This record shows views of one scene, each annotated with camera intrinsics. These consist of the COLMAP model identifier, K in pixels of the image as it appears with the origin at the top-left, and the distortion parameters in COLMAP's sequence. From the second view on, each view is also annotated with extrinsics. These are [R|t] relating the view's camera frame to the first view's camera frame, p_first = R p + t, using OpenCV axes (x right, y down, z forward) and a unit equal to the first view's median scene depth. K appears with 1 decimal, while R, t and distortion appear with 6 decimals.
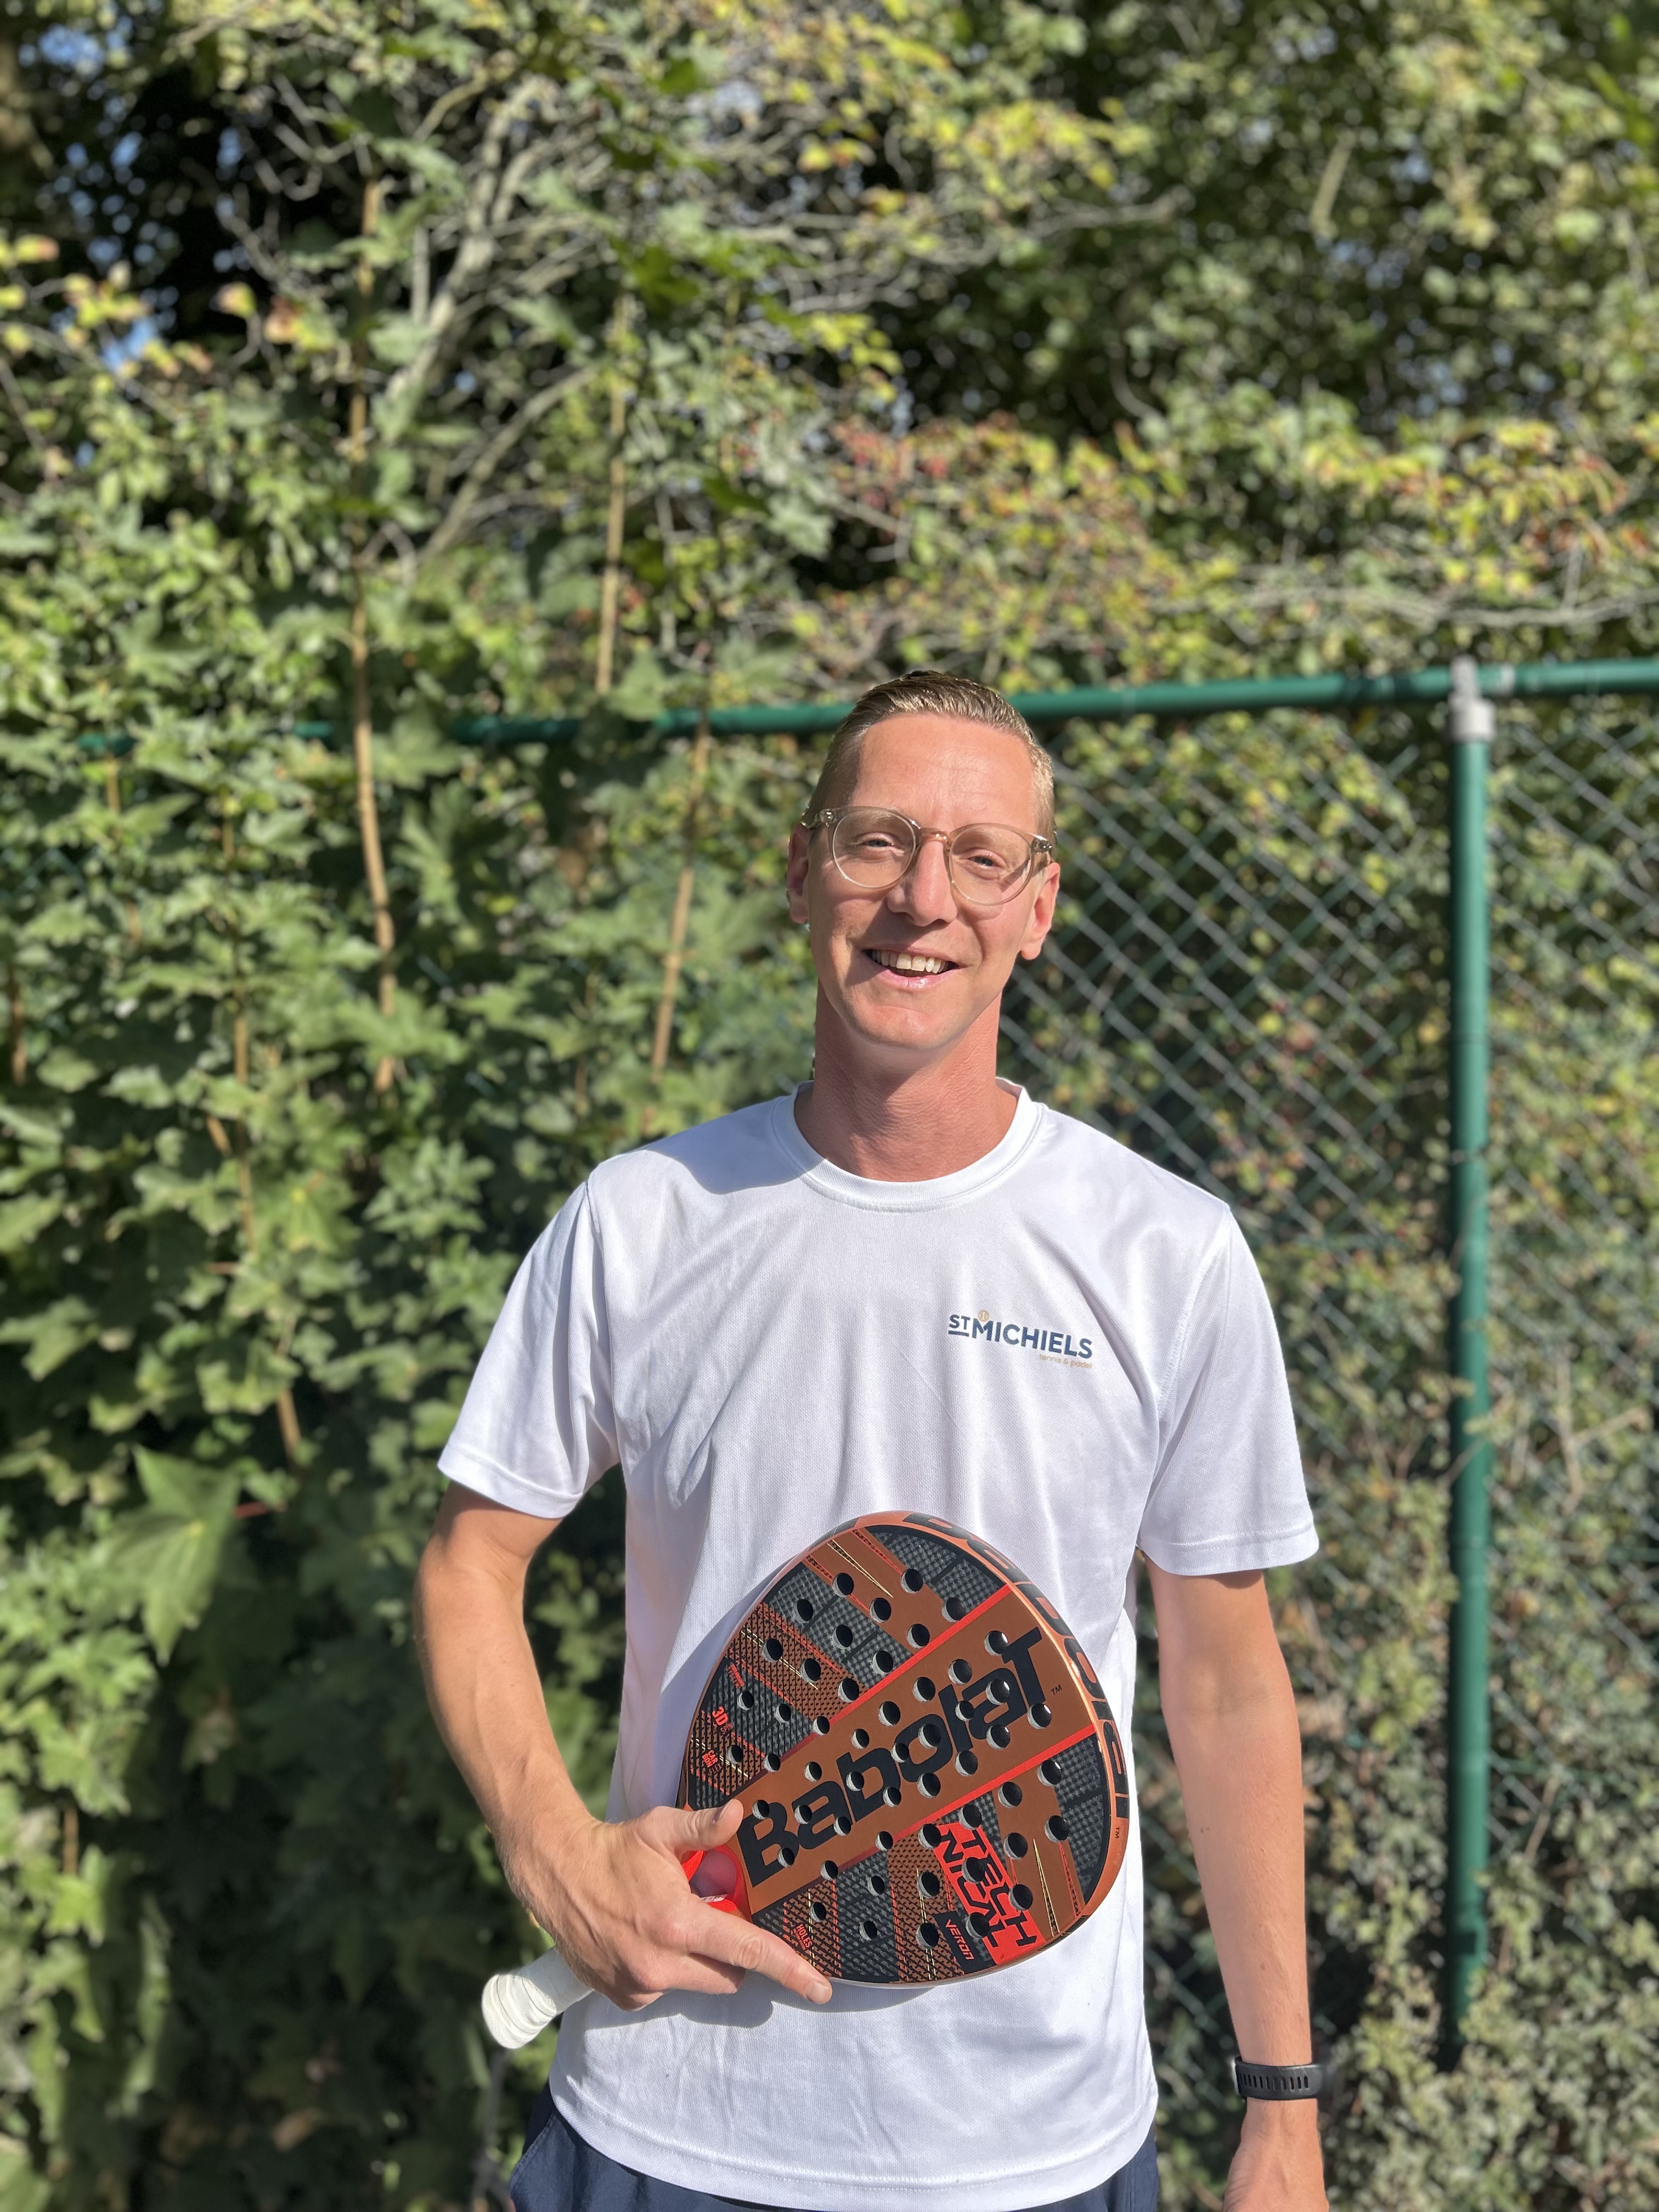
lens RADIAL K [[1651.7, 0, 824.5], [0, 1651.7, 1118.2], [0, 0, 1]] dist [0.010316, 0.004662]
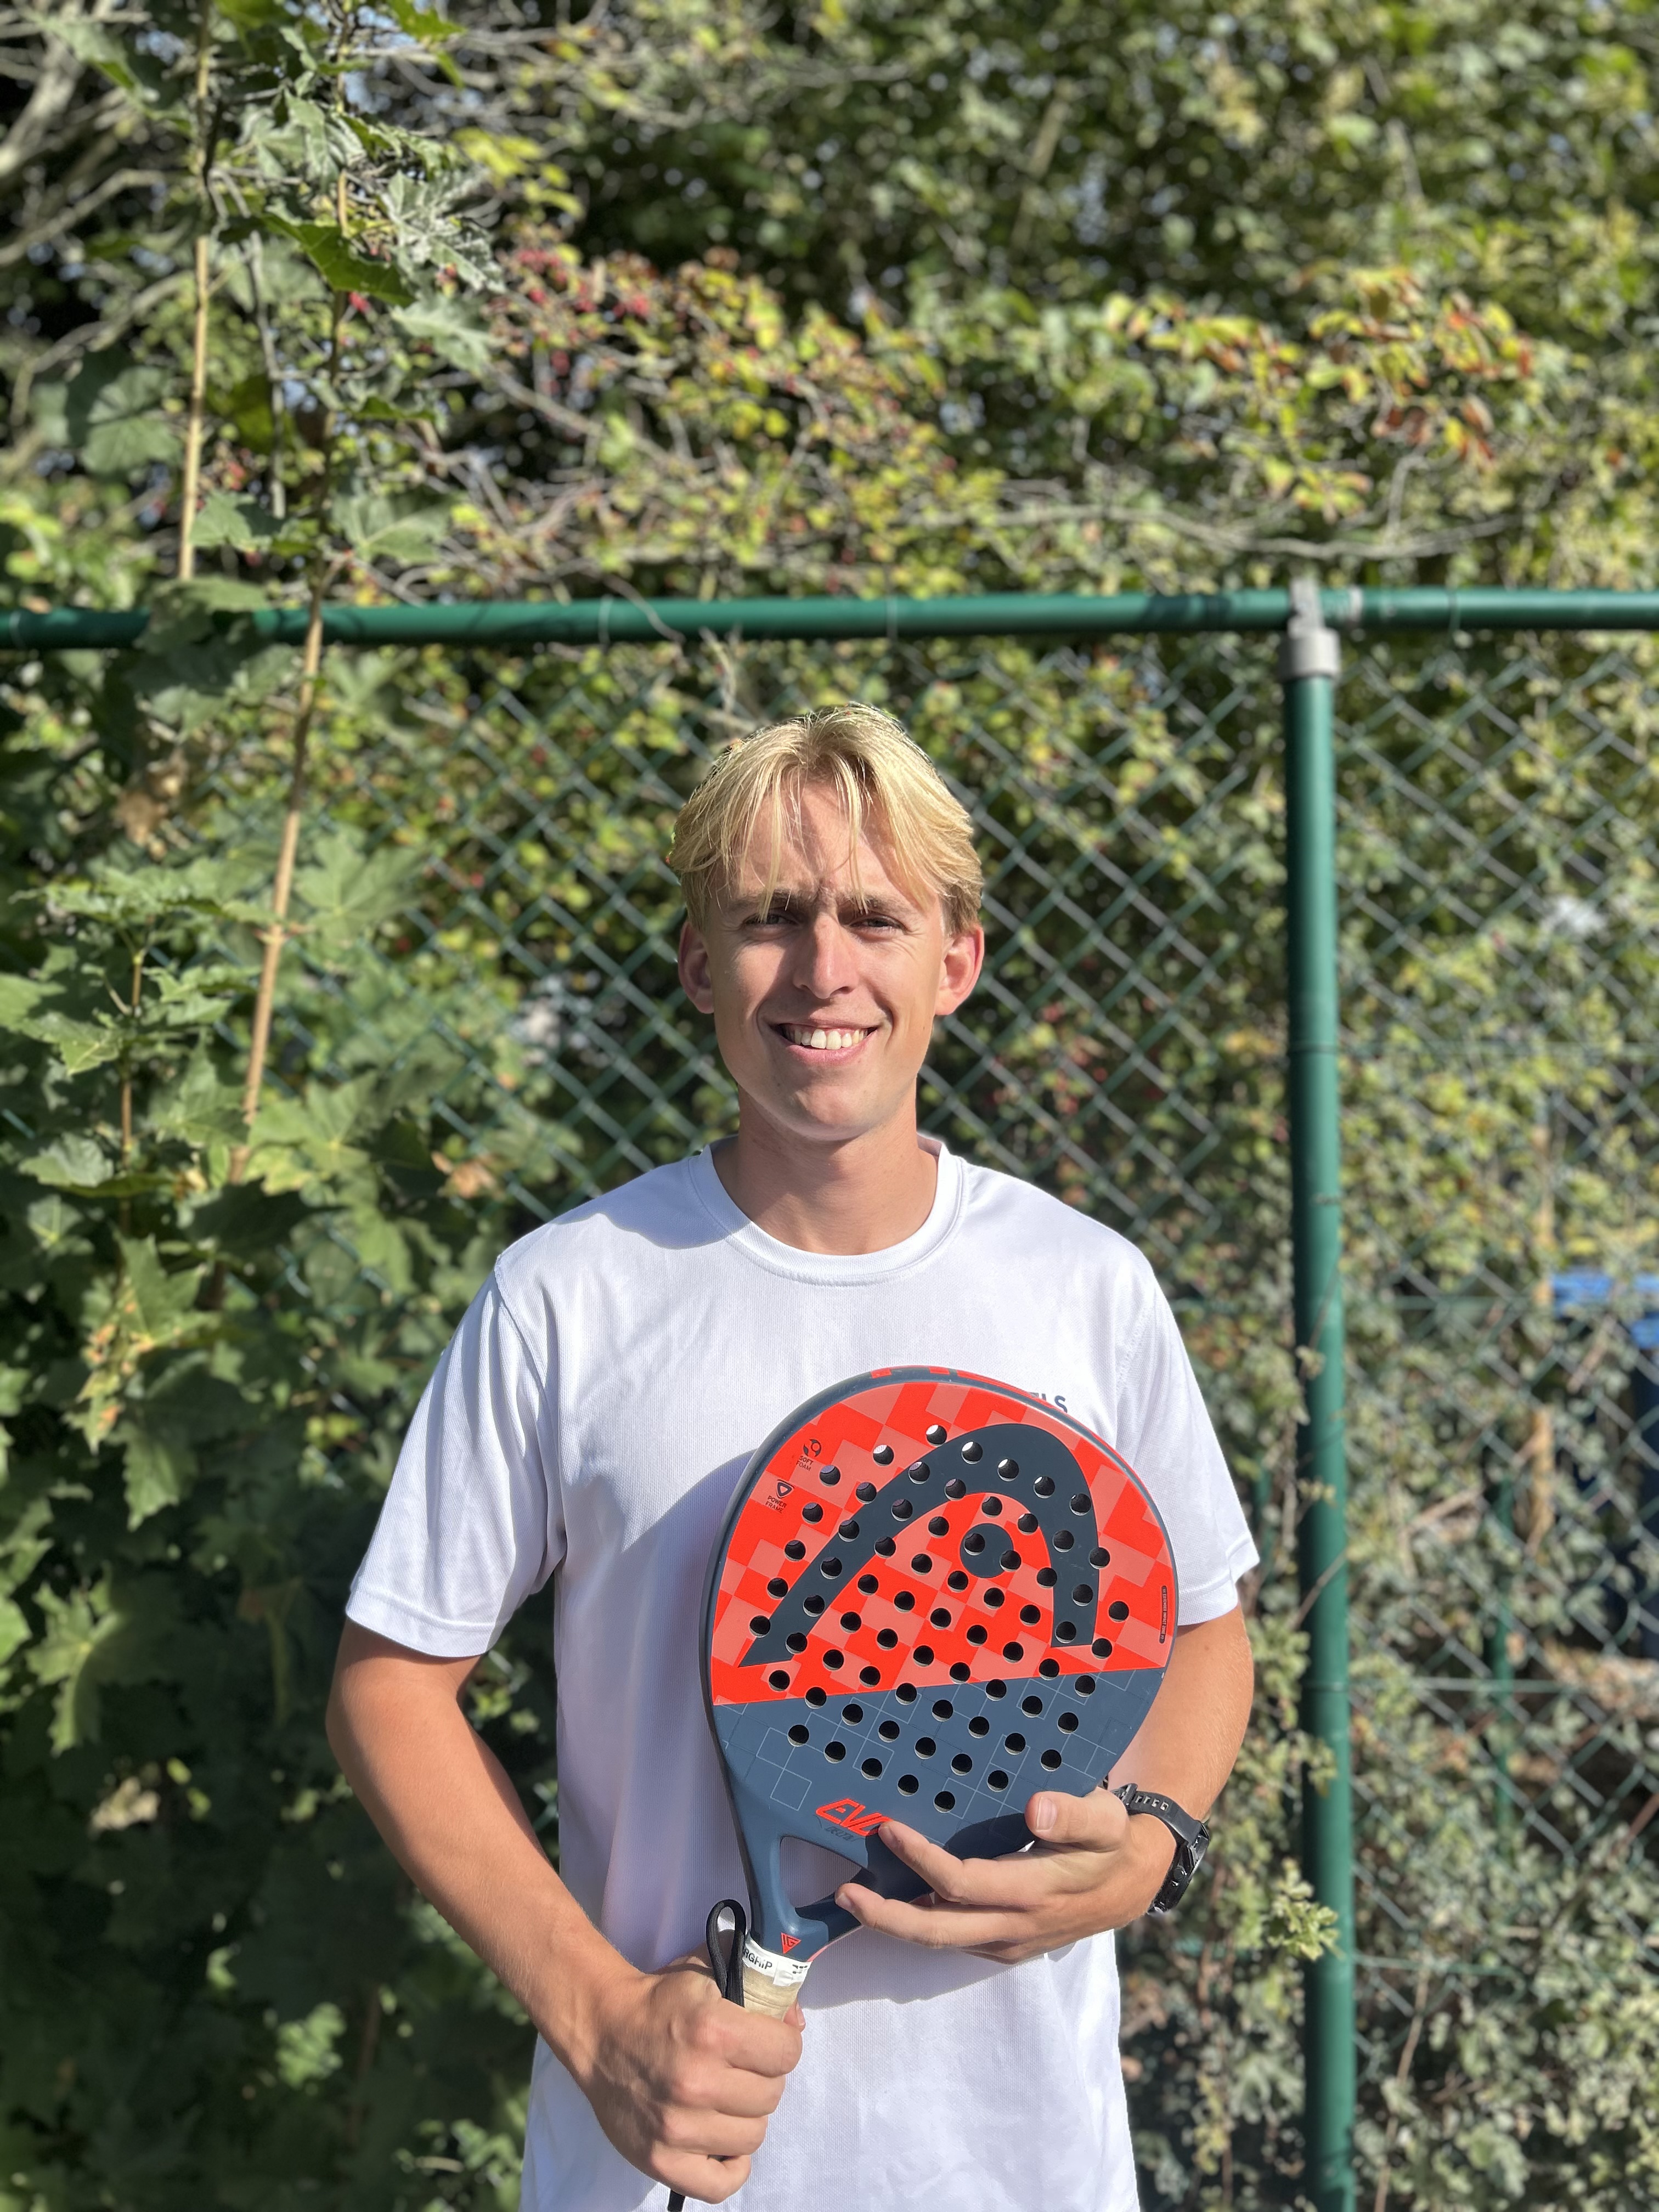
lens RADIAL K [[1637.7, 0, 841.1], [0, 1637.7, 1107.8], [0, 0, 1]] dist [0.070939, -0.000346]
pose [[0.979553, -0.007425, 0.201047, 0.002883], [0.011696, 0.999730, -0.020061, -0.005747], [-0.200844, 0.022002, 0.979376, 0.253432]]
